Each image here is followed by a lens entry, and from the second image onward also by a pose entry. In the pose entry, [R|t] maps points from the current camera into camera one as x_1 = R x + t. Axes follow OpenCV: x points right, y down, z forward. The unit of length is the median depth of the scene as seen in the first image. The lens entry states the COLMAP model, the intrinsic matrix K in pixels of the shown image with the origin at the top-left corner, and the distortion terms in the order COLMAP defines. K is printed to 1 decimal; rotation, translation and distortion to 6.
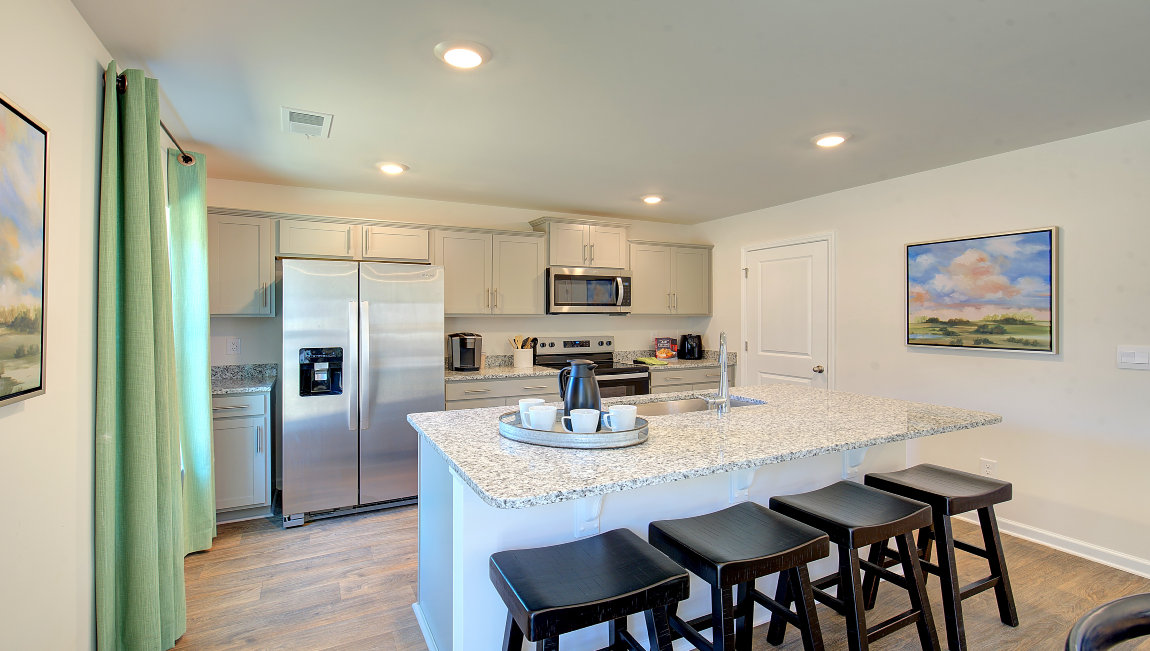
lens RADIAL K [[528.5, 0, 577.1], [0, 528.5, 314.7], [0, 0, 1]] dist [0.000900, 0.000684]
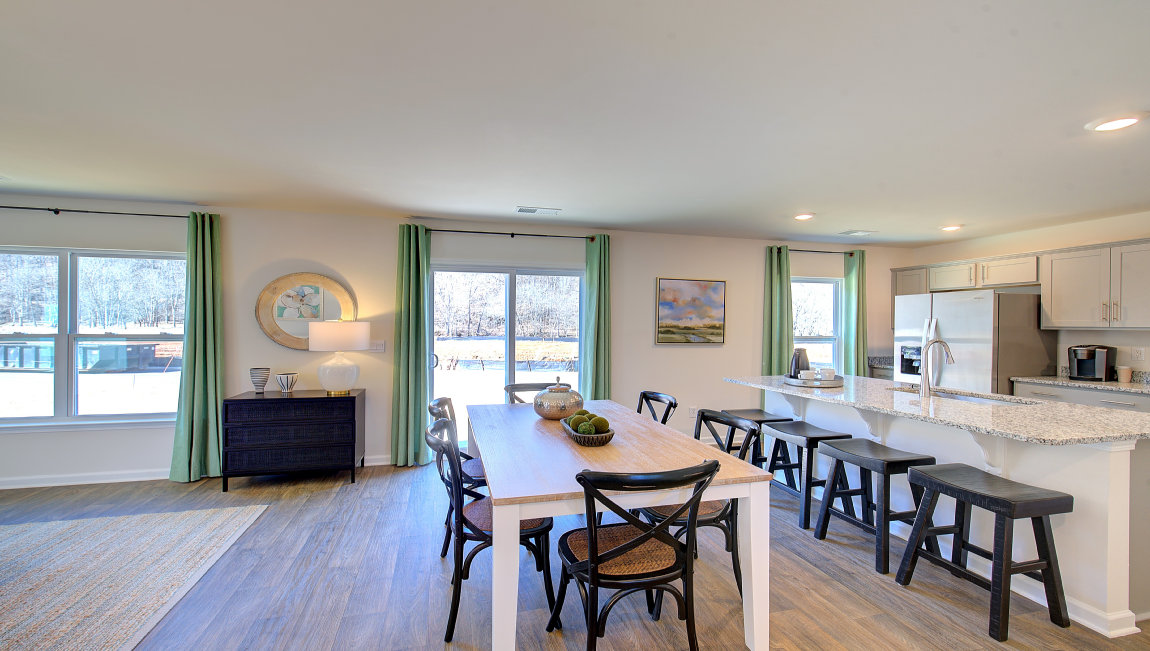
lens RADIAL K [[494.0, 0, 577.6], [0, 494.0, 325.9], [0, 0, 1]] dist [0.001687, 0.000512]
pose [[-0.207917, -0.002913, -0.978142, 1.261150], [-0.006400, 0.999978, -0.001617, 0.006518], [0.978125, 0.005924, -0.207931, 0.271573]]
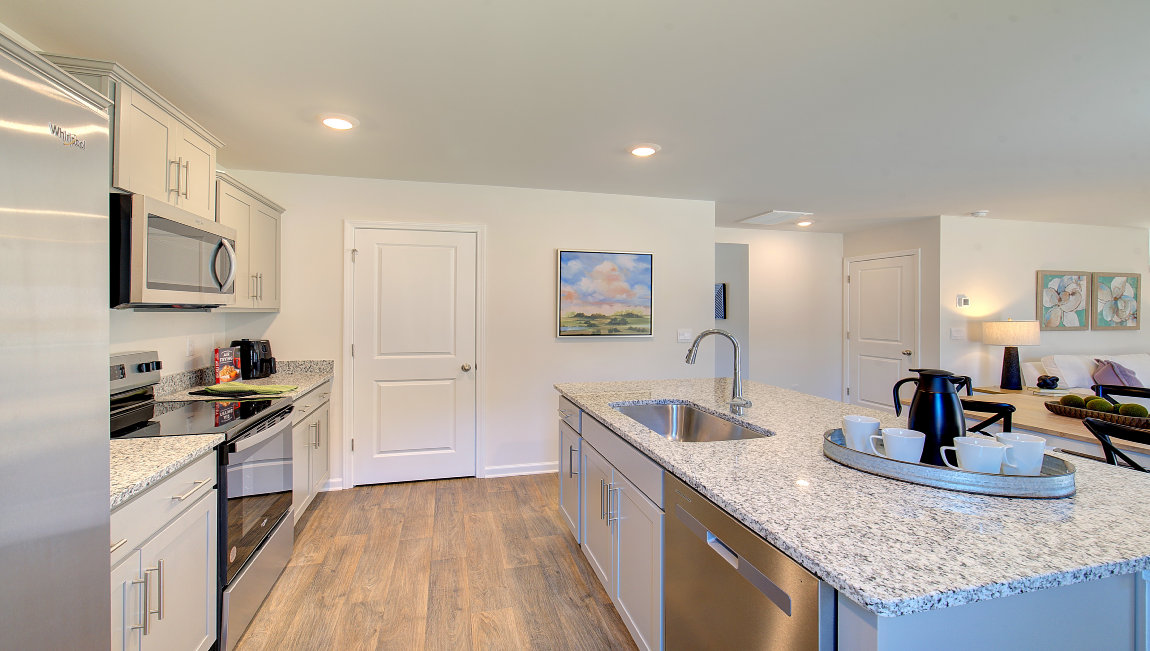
lens RADIAL K [[506.4, 0, 576.4], [0, 506.4, 311.9], [0, 0, 1]] dist [0.000553, 0.000159]
pose [[0.215512, -0.002775, 0.976497, -0.492301], [-0.004214, 0.999984, 0.003772, -0.001046], [-0.976492, -0.004928, 0.215496, 0.788670]]
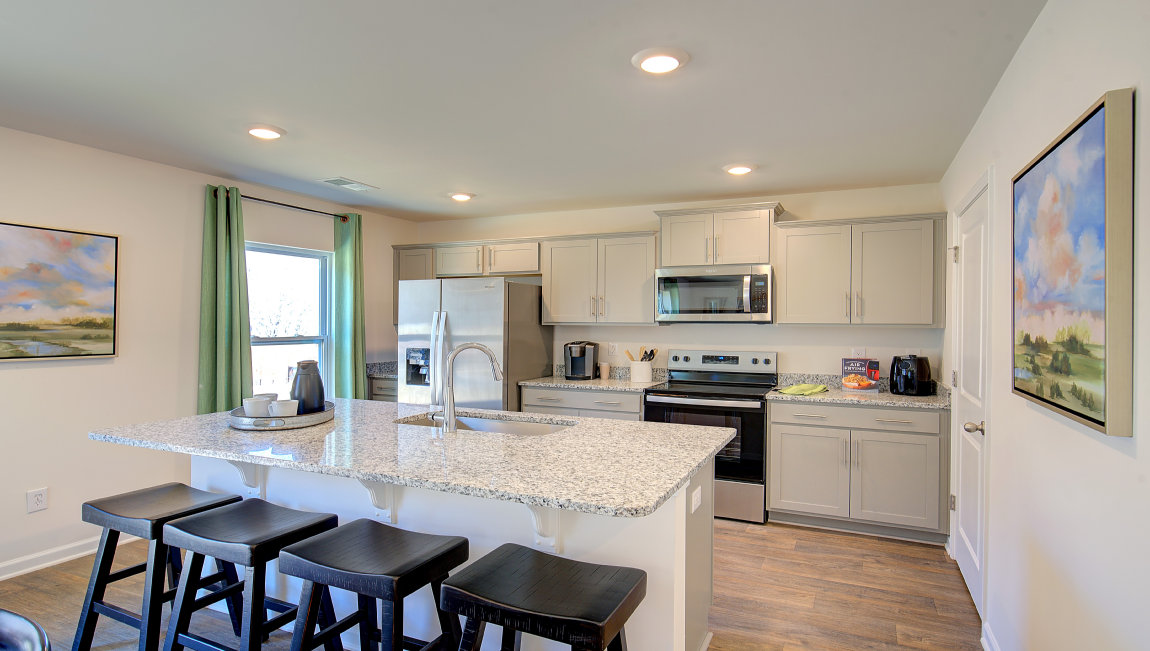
lens RADIAL K [[601.9, 0, 575.0], [0, 601.9, 325.5], [0, 0, 1]] dist [0.001817, 0.000995]
pose [[0.612510, 0.008192, -0.790421, 0.880653], [-0.004501, 0.999966, 0.006876, -0.003478], [0.790450, -0.000654, 0.612526, 0.393461]]
